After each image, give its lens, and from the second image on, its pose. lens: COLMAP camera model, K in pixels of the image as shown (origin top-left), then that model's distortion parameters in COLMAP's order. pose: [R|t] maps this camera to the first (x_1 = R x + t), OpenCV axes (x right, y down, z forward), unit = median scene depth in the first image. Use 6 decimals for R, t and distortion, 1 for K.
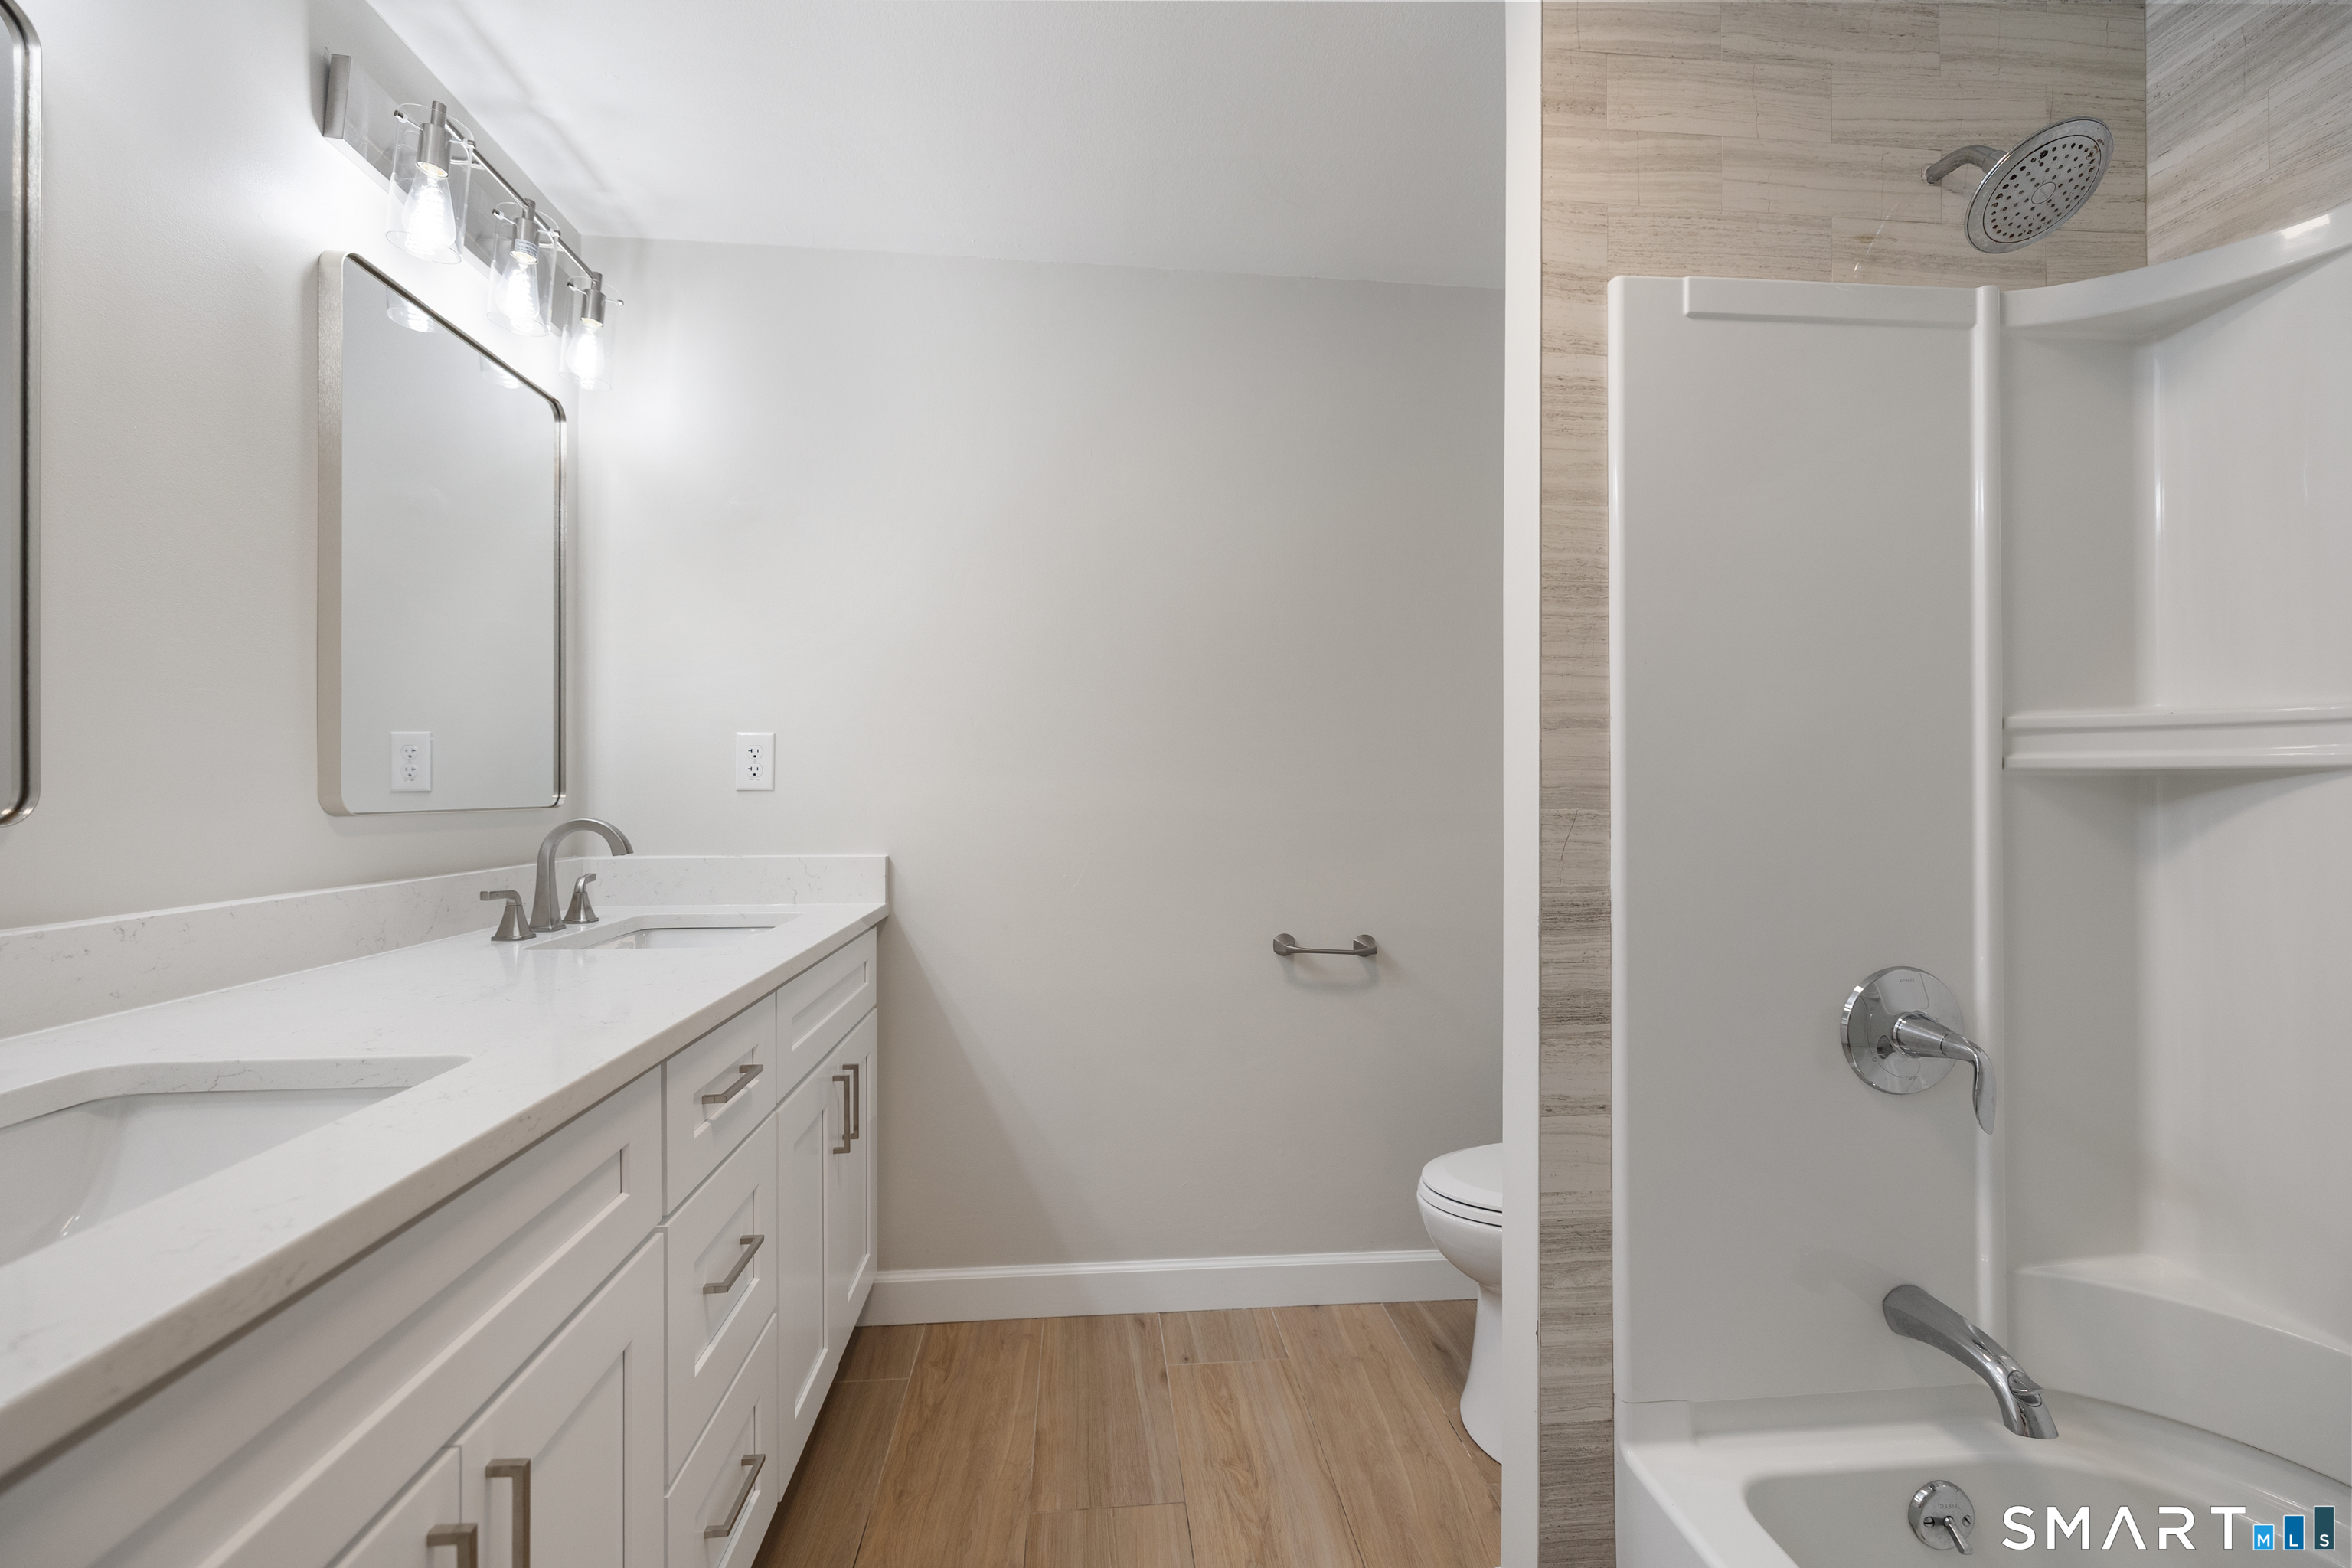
lens RADIAL K [[979.5, 0, 1176.0], [0, 979.5, 784.0], [0, 0, 1]] dist [-0.000790, -0.000155]
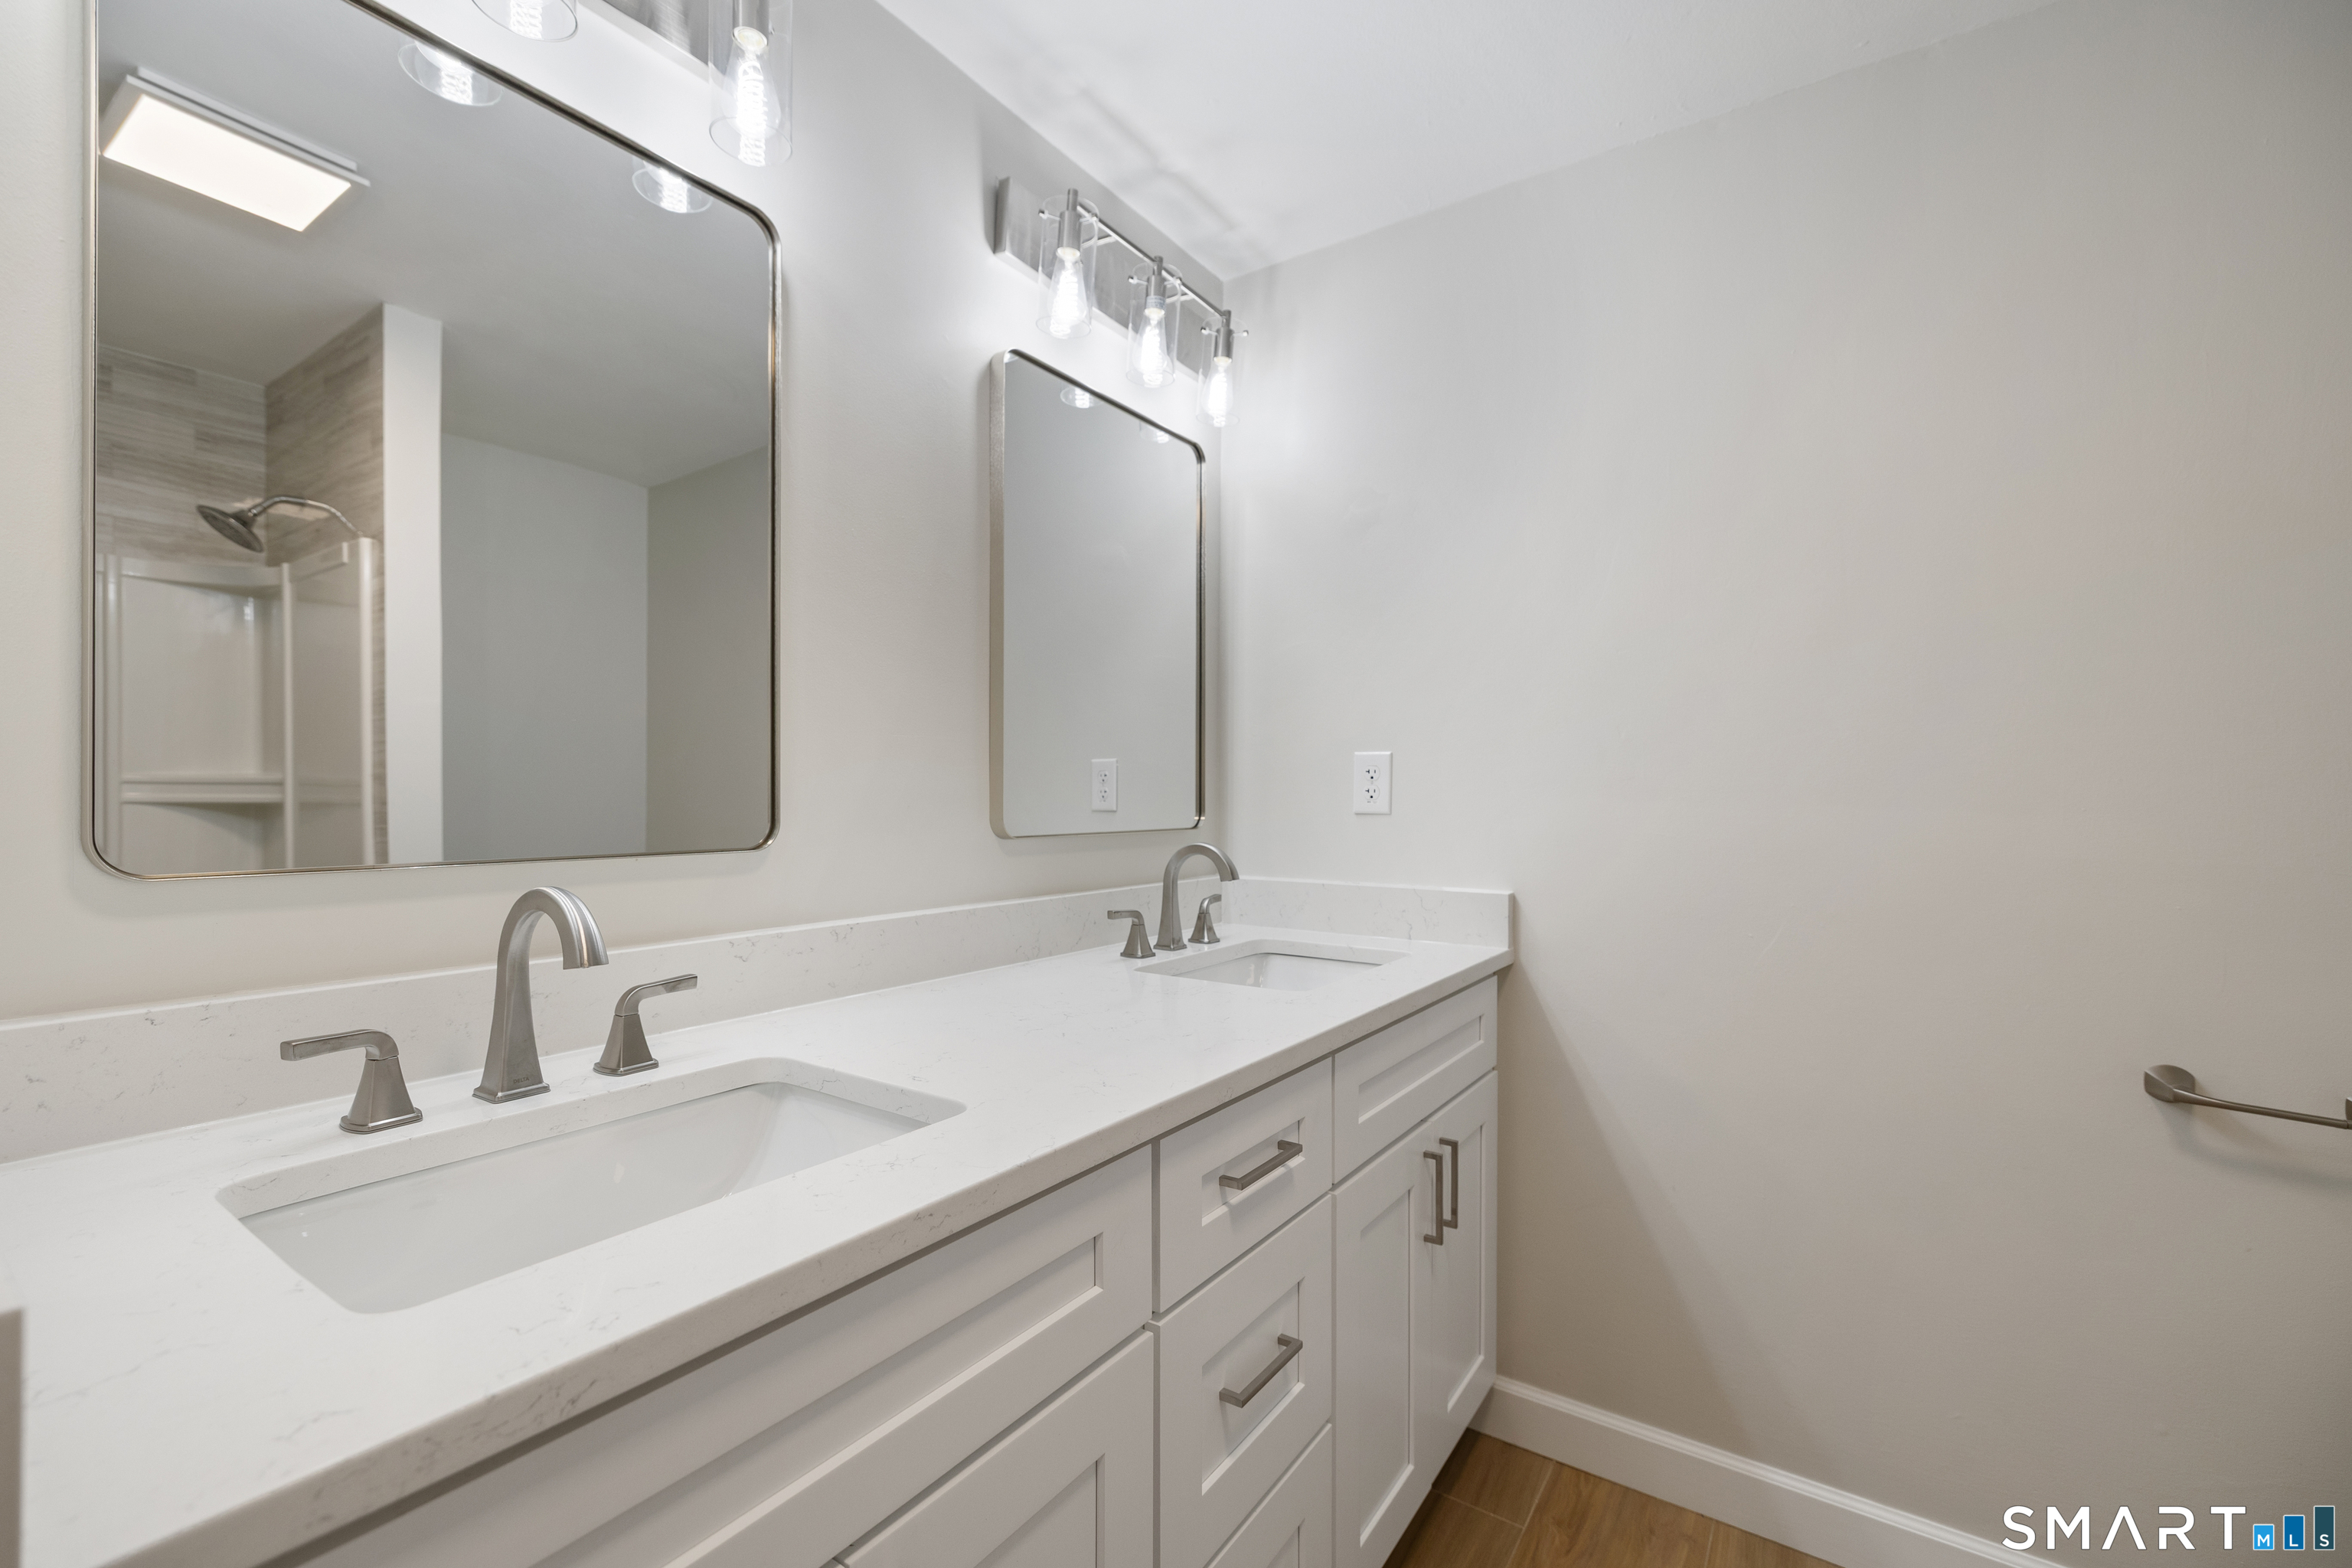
lens RADIAL K [[985.2, 0, 1171.1], [0, 985.2, 796.6], [0, 0, 1]] dist [-0.001344, -0.000020]
pose [[0.766403, 0.003215, -0.642351, 0.058291], [0.000673, 0.999983, 0.005807, -0.032254], [0.642359, -0.004883, 0.766388, 0.312260]]
